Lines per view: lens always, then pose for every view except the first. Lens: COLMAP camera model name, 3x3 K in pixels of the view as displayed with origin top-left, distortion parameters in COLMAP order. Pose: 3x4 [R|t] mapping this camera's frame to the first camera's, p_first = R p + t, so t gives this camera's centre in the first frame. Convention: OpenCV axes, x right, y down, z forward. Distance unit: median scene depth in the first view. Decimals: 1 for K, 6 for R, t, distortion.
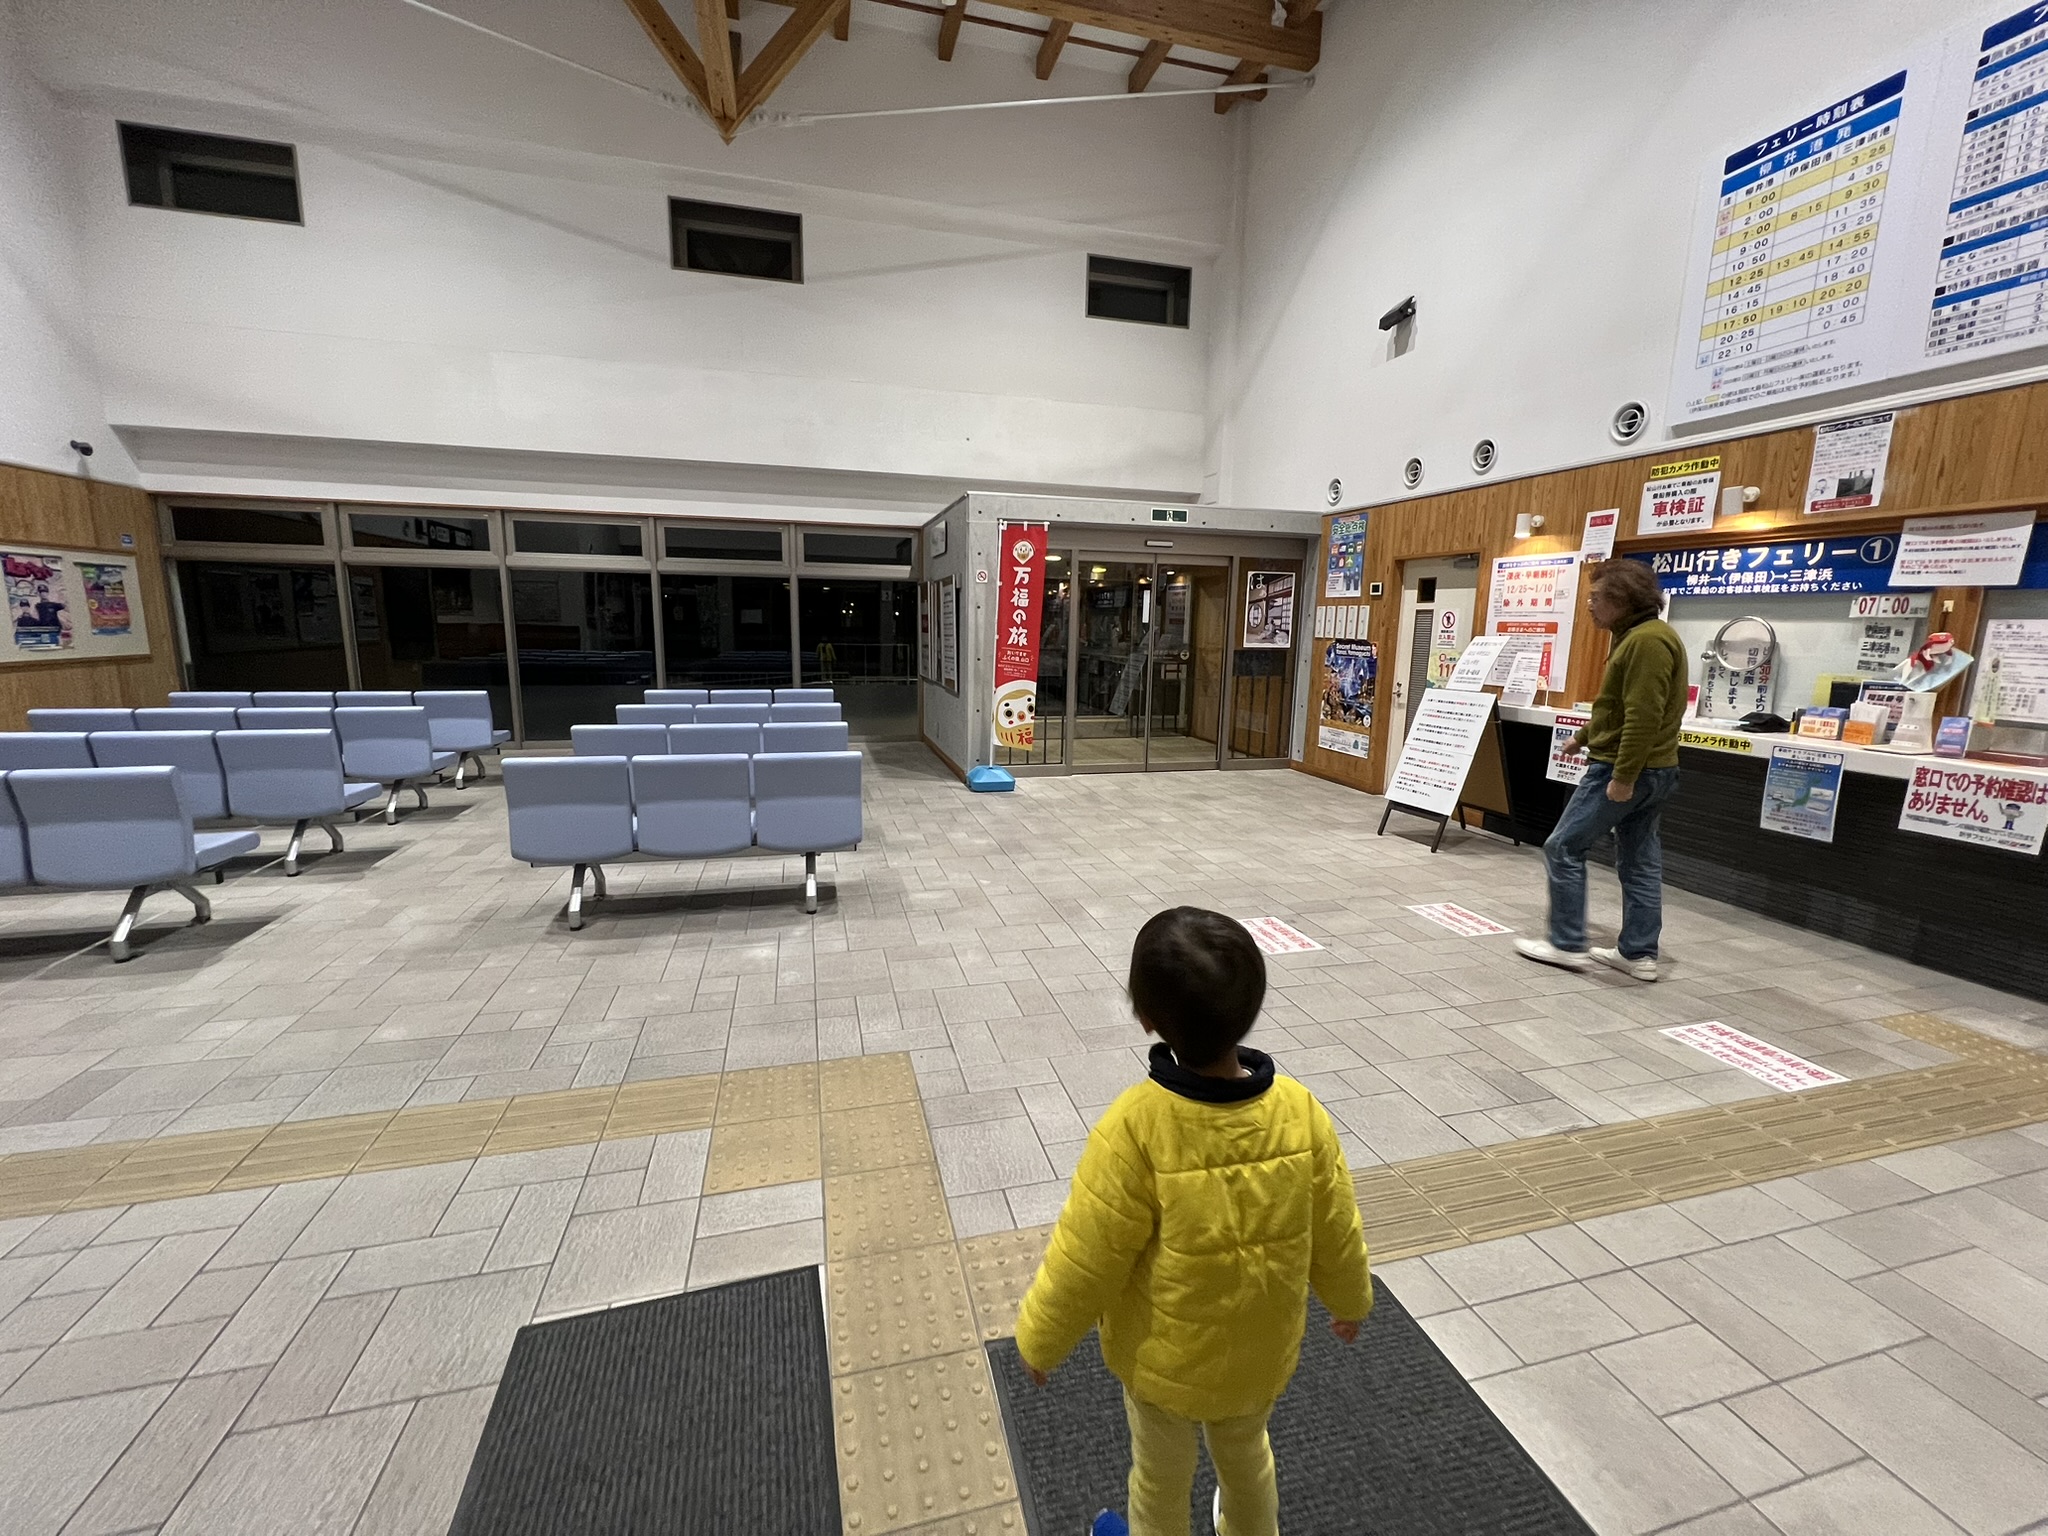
lens RADIAL K [[815.5, 0, 1024.0], [0, 815.5, 768.0], [0, 0, 1]] dist [-0.001428, -0.000602]
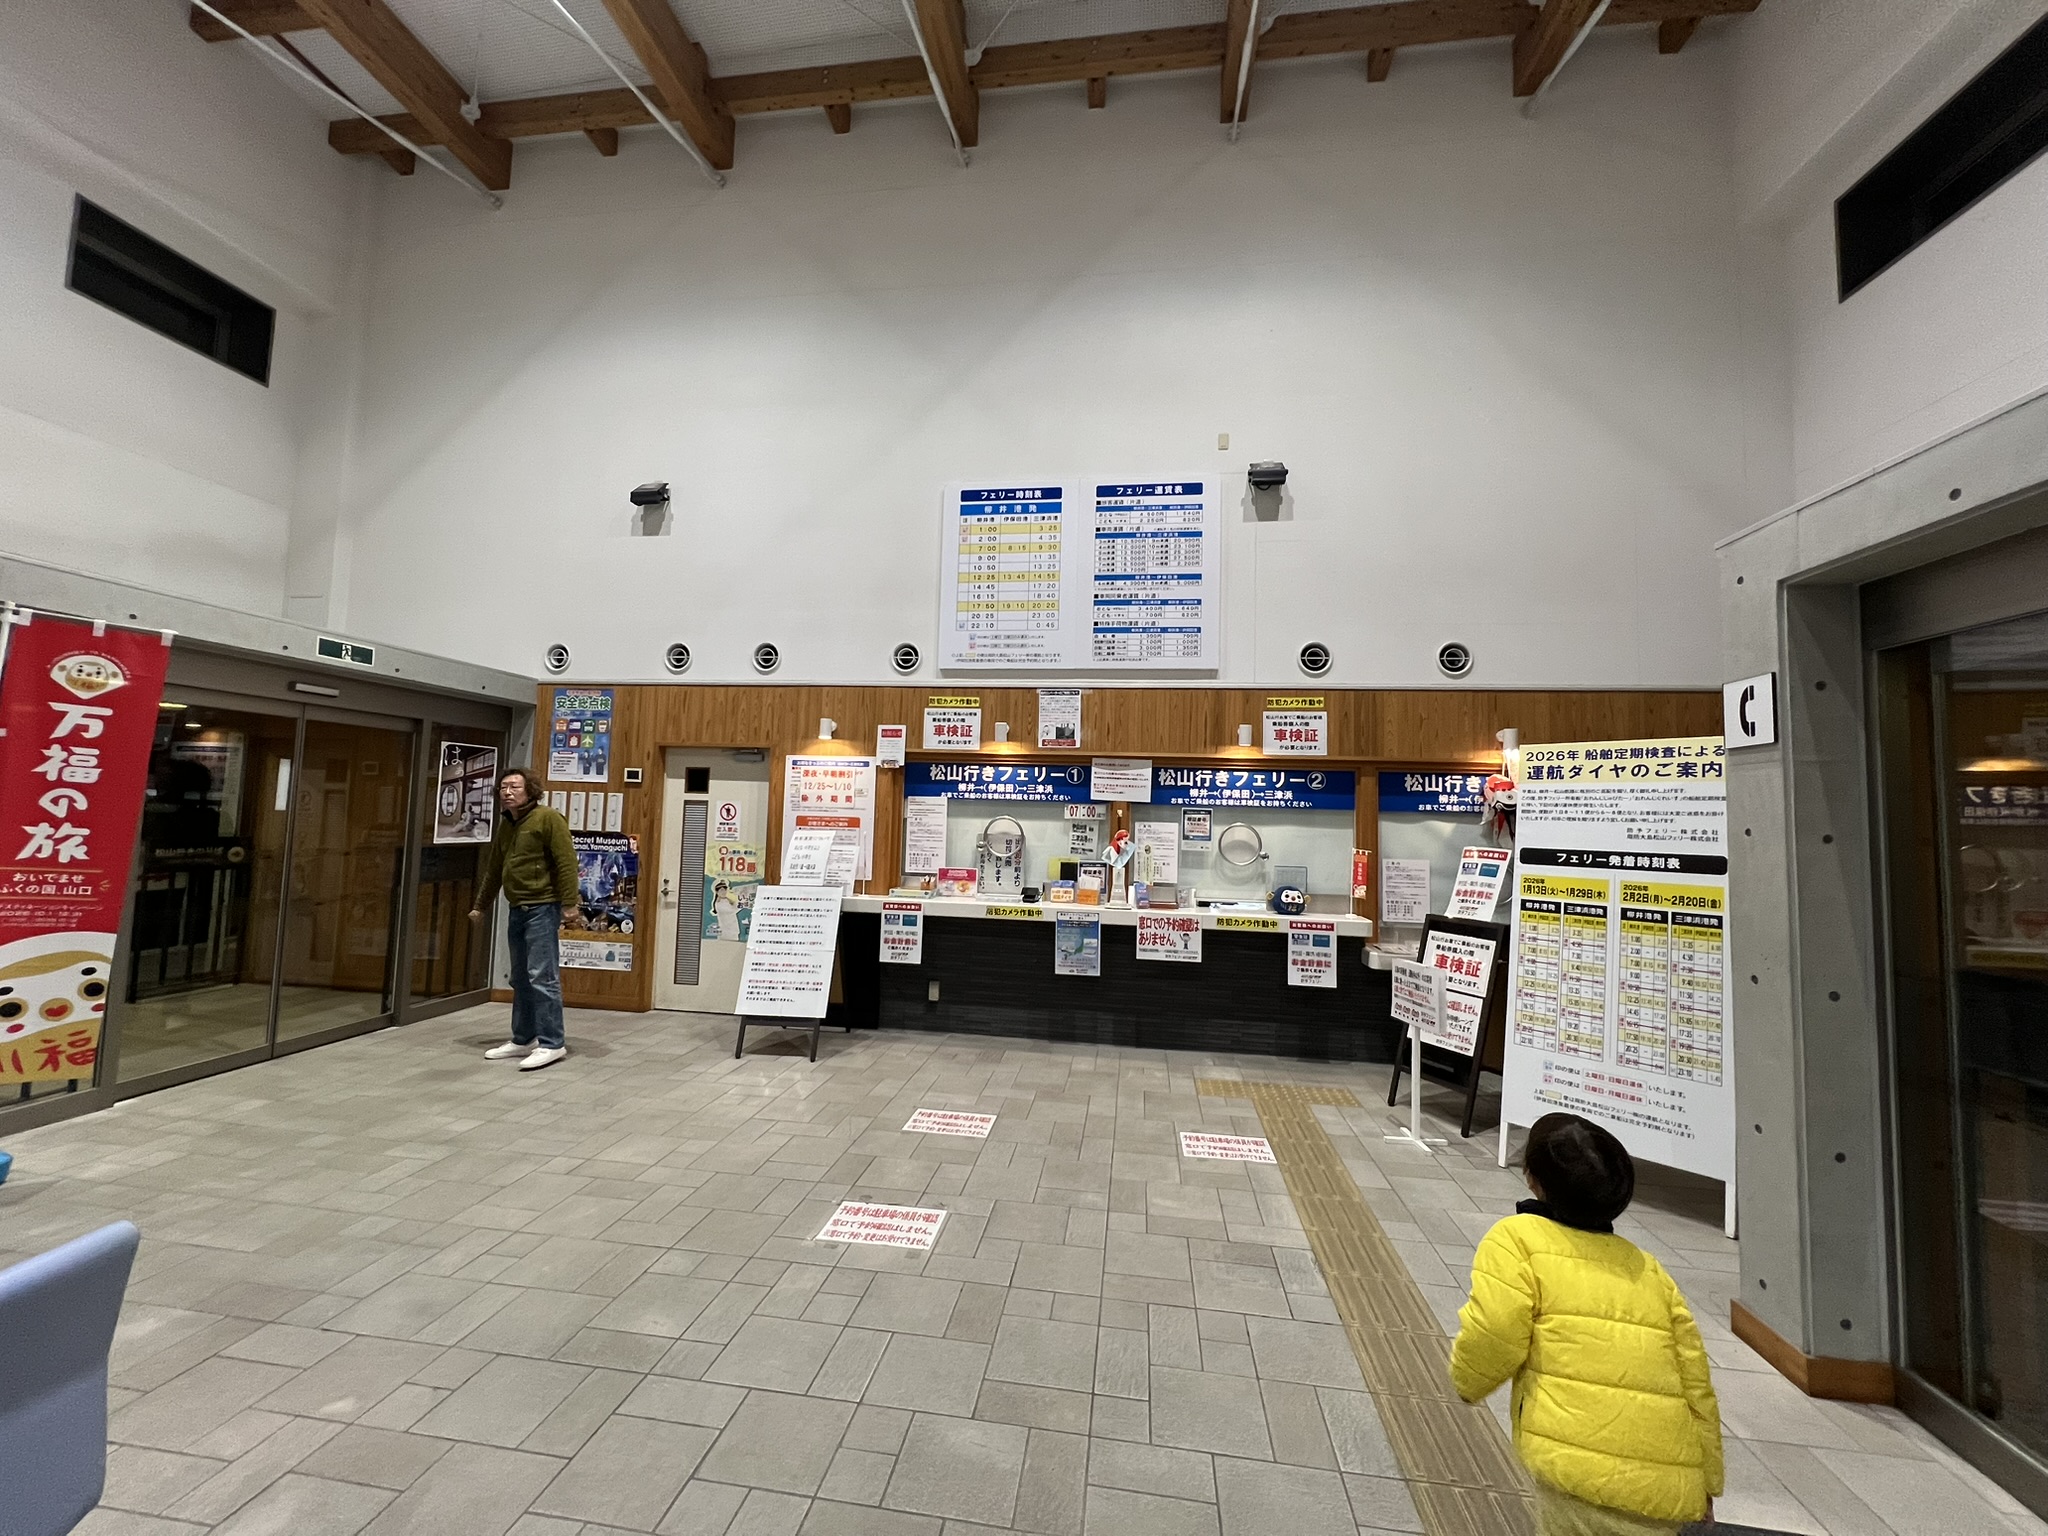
lens RADIAL K [[815.5, 0, 1024.0], [0, 815.5, 768.0], [0, 0, 1]] dist [-0.001428, -0.000602]
pose [[0.397767, 0.051002, 0.916068, -0.314571], [0.141651, 0.983068, -0.116239, -0.096367], [-0.906486, 0.175998, 0.383808, 0.409377]]
